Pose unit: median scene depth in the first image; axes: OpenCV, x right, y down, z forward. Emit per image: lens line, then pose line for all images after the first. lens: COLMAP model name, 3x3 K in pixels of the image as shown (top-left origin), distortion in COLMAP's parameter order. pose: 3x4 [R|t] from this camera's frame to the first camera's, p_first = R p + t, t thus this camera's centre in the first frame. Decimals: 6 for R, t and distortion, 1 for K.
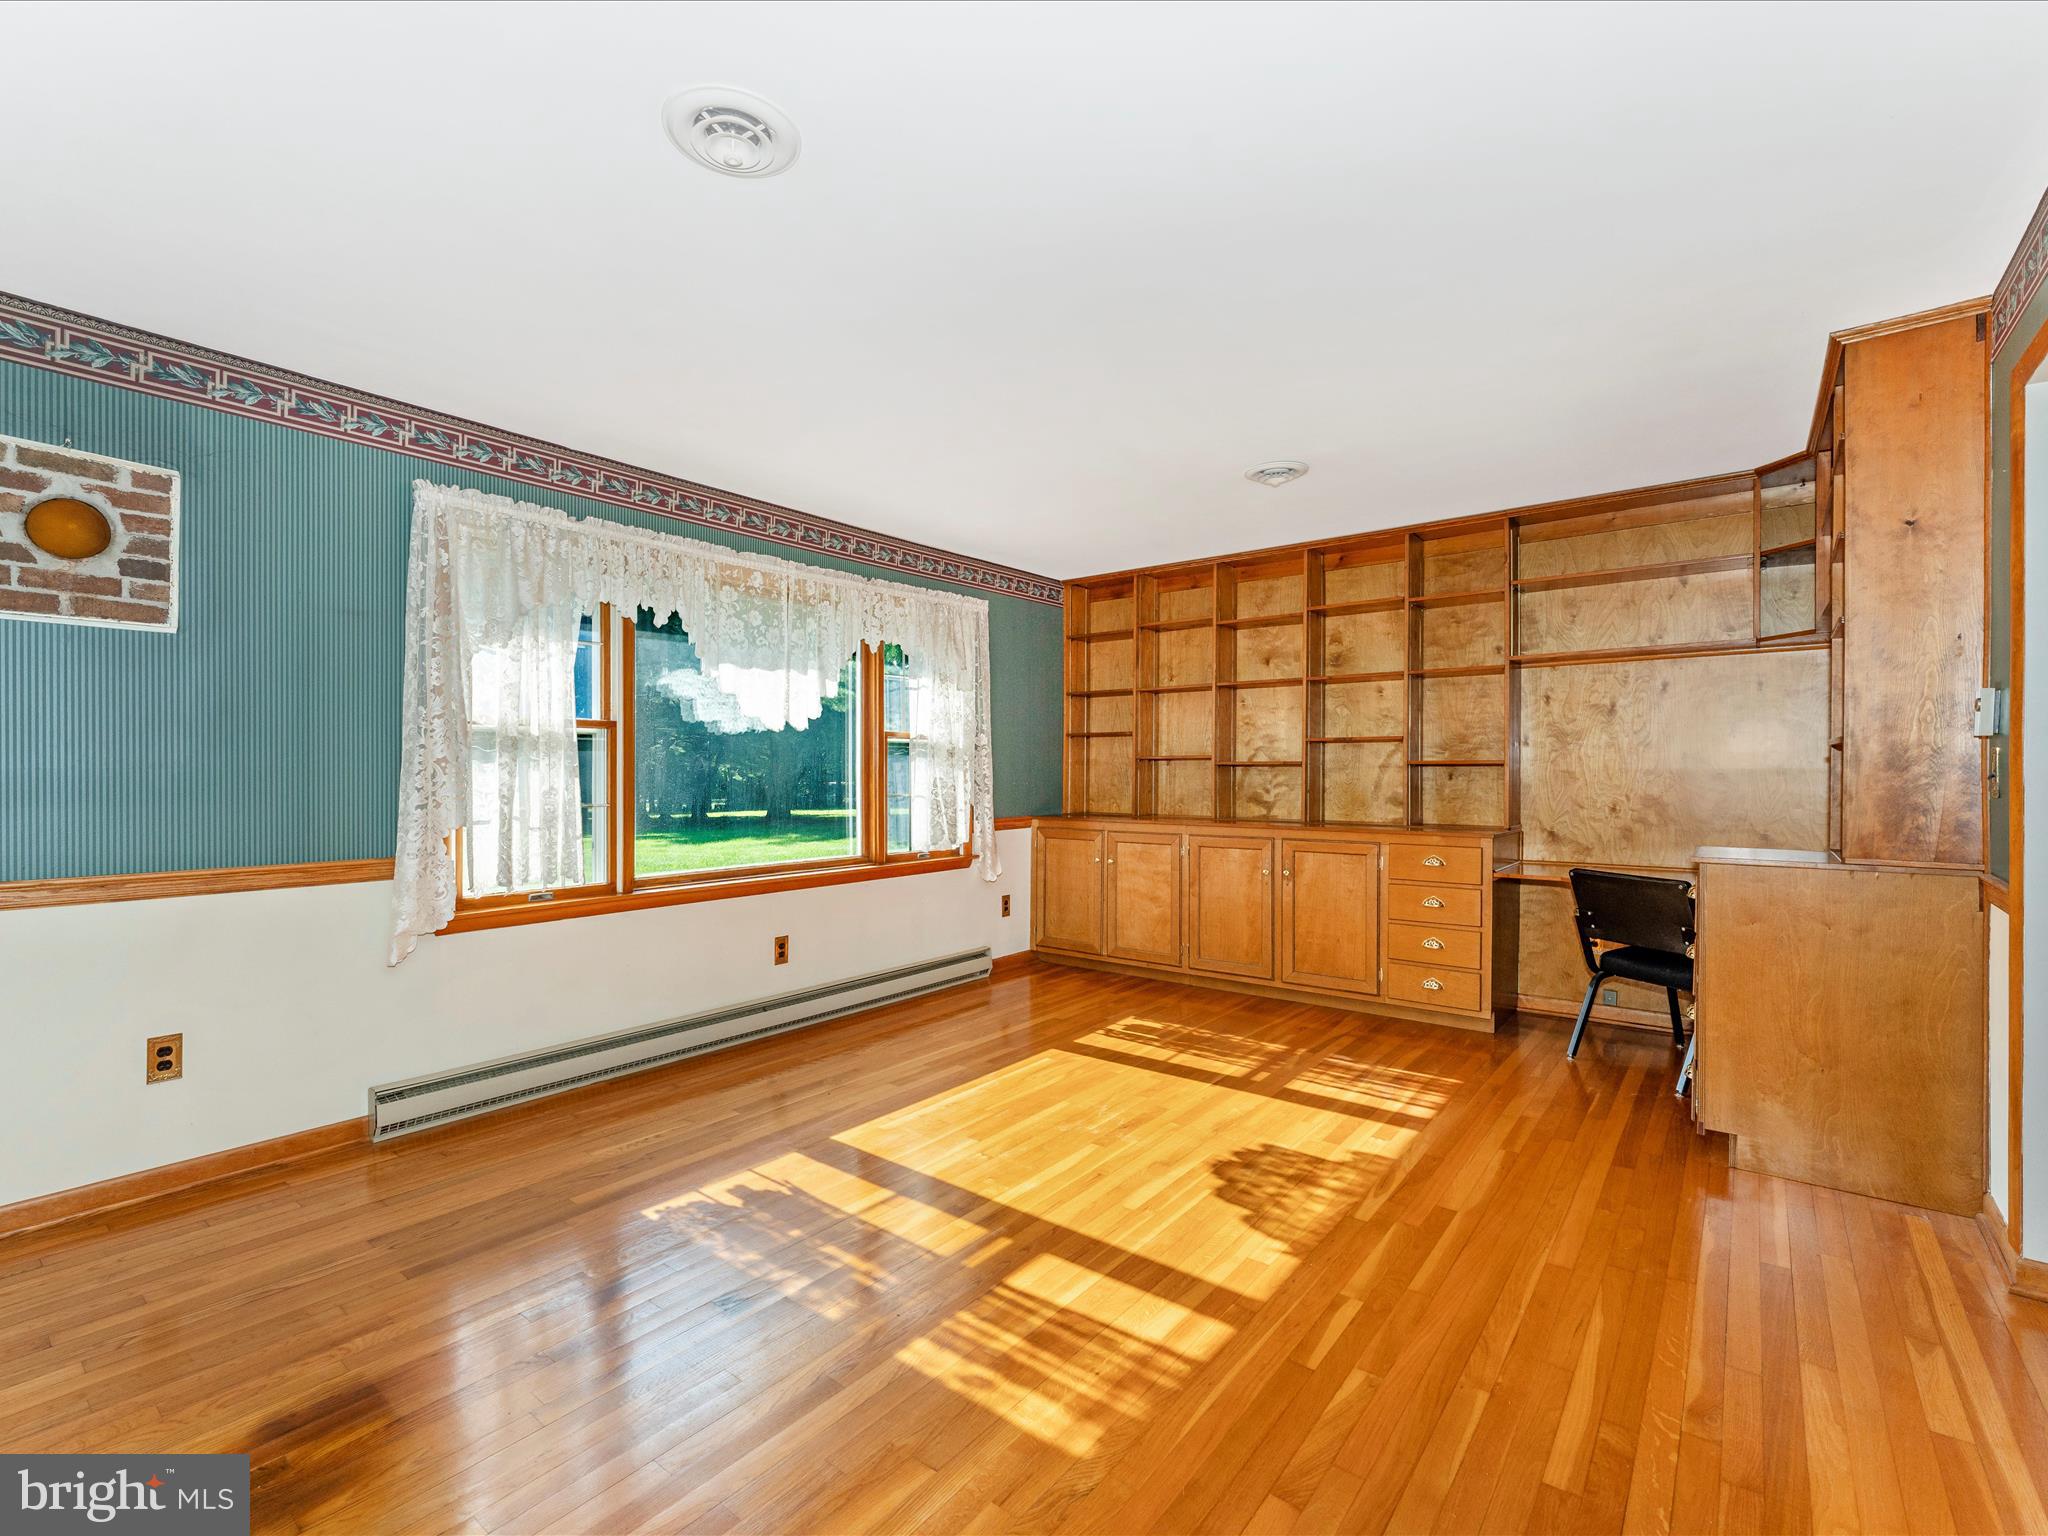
lens RADIAL K [[941.4, 0, 1018.5], [0, 941.4, 765.9], [0, 0, 1]] dist [0.003420, -0.001279]
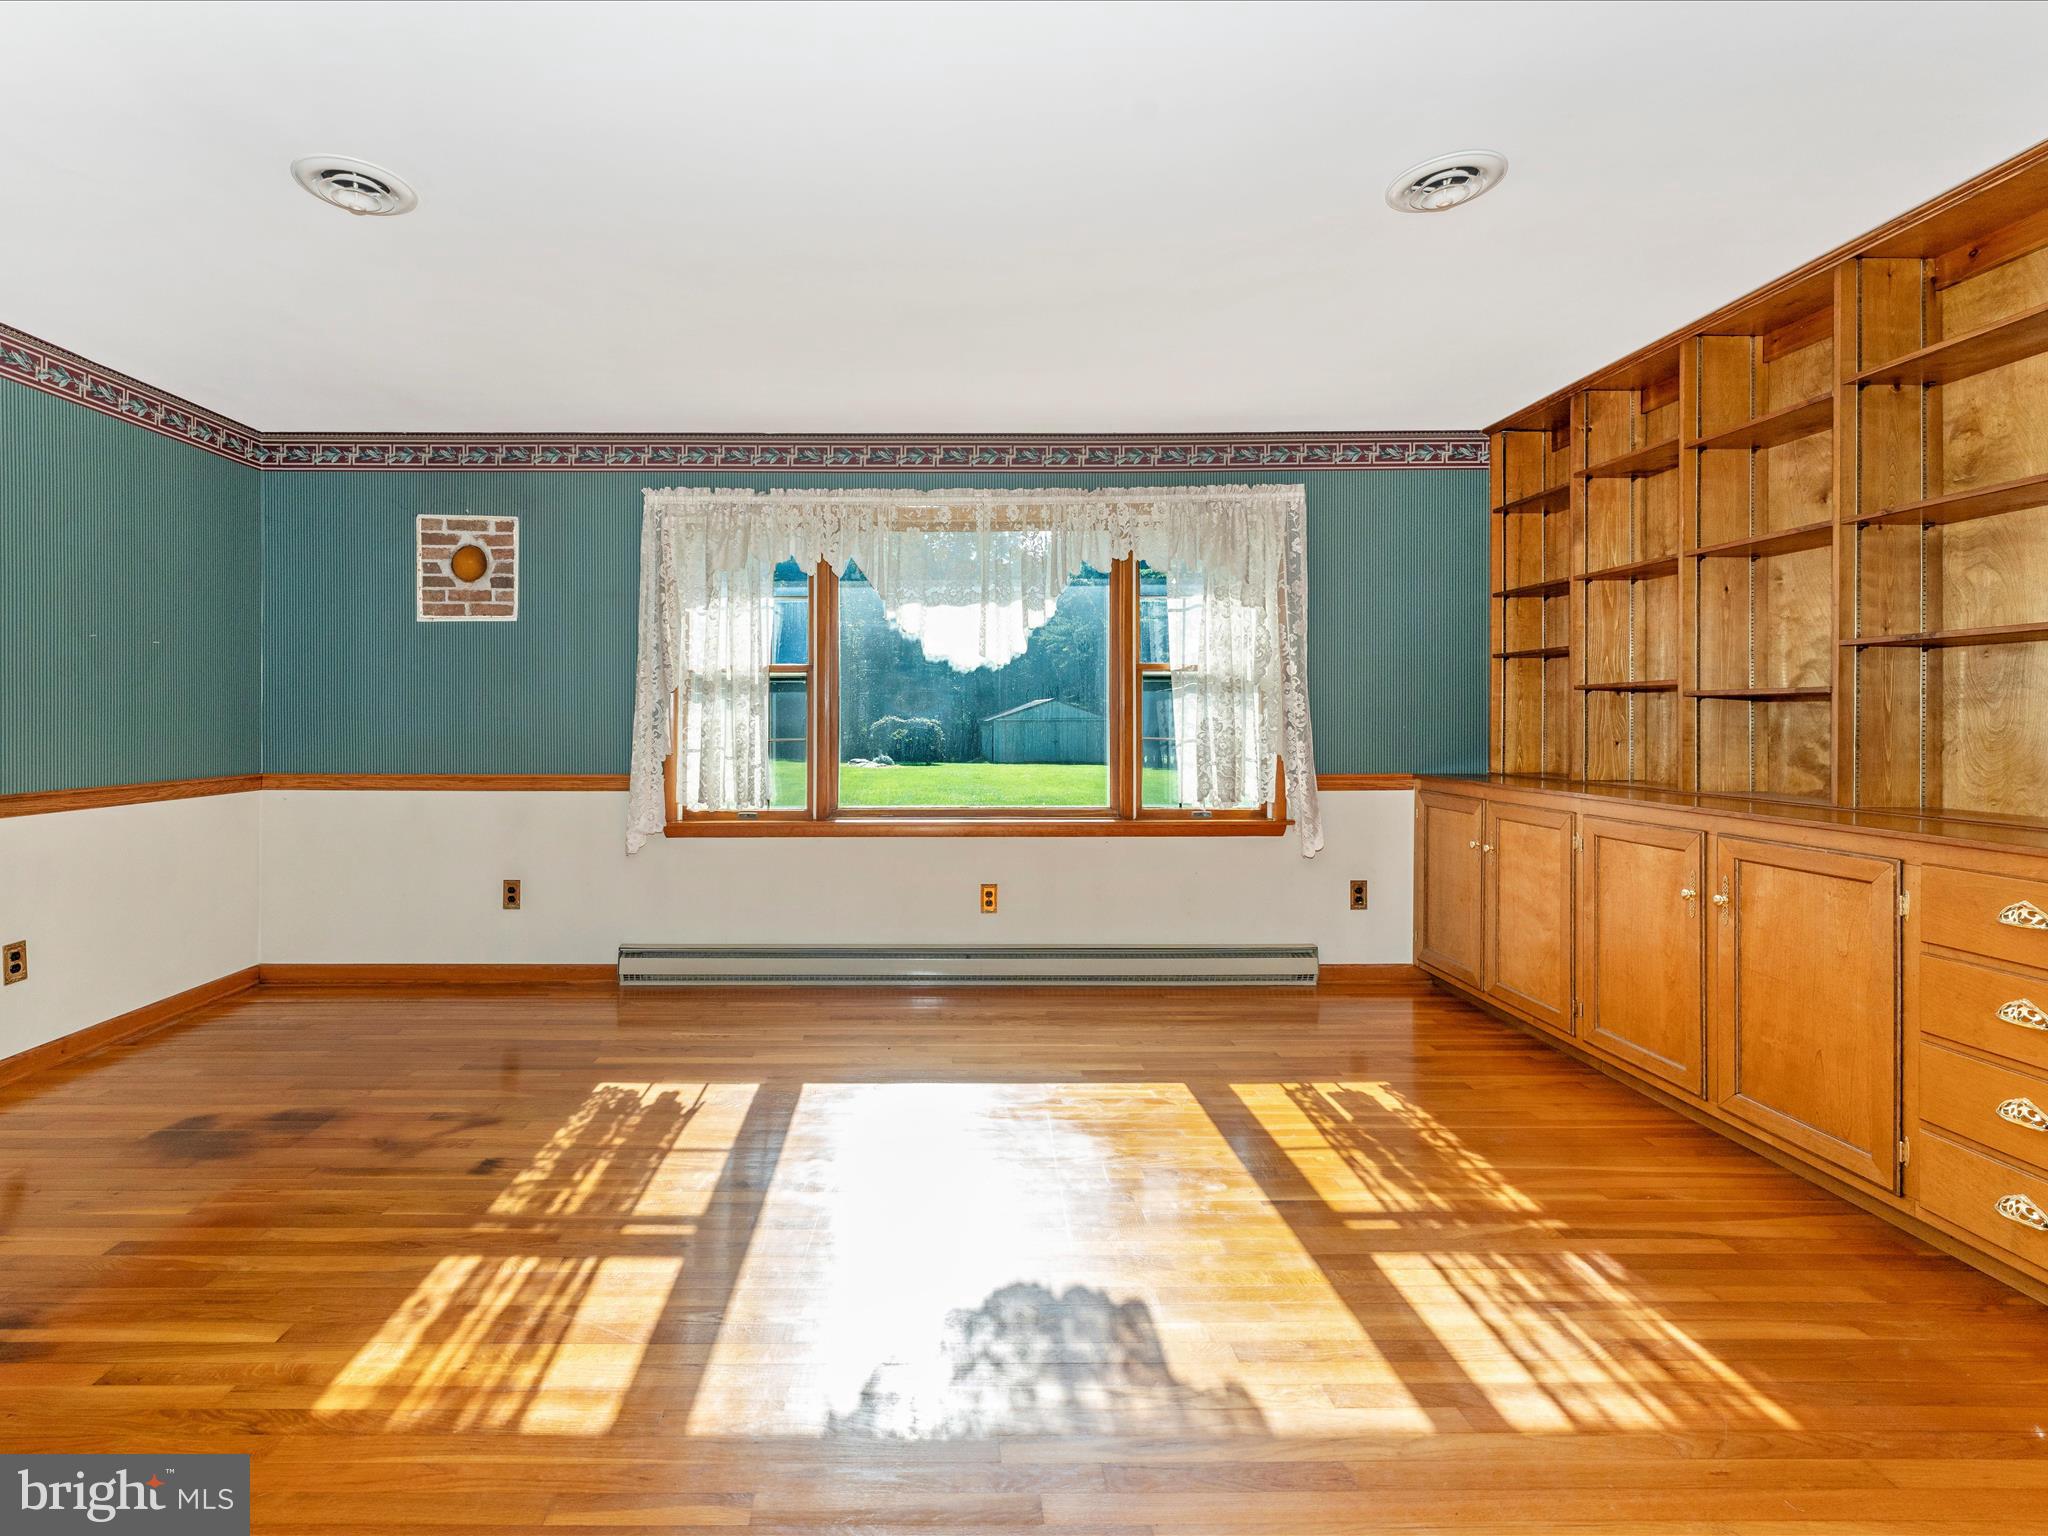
lens RADIAL K [[941.4, 0, 897.3], [0, 941.4, 721.8], [0, 0, 1]] dist [0.003420, -0.001279]
pose [[0.612331, 0.006225, -0.790577, 0.481663], [0.003658, 0.999936, 0.010706, 0.007615], [0.790593, -0.009447, 0.612269, 0.362242]]
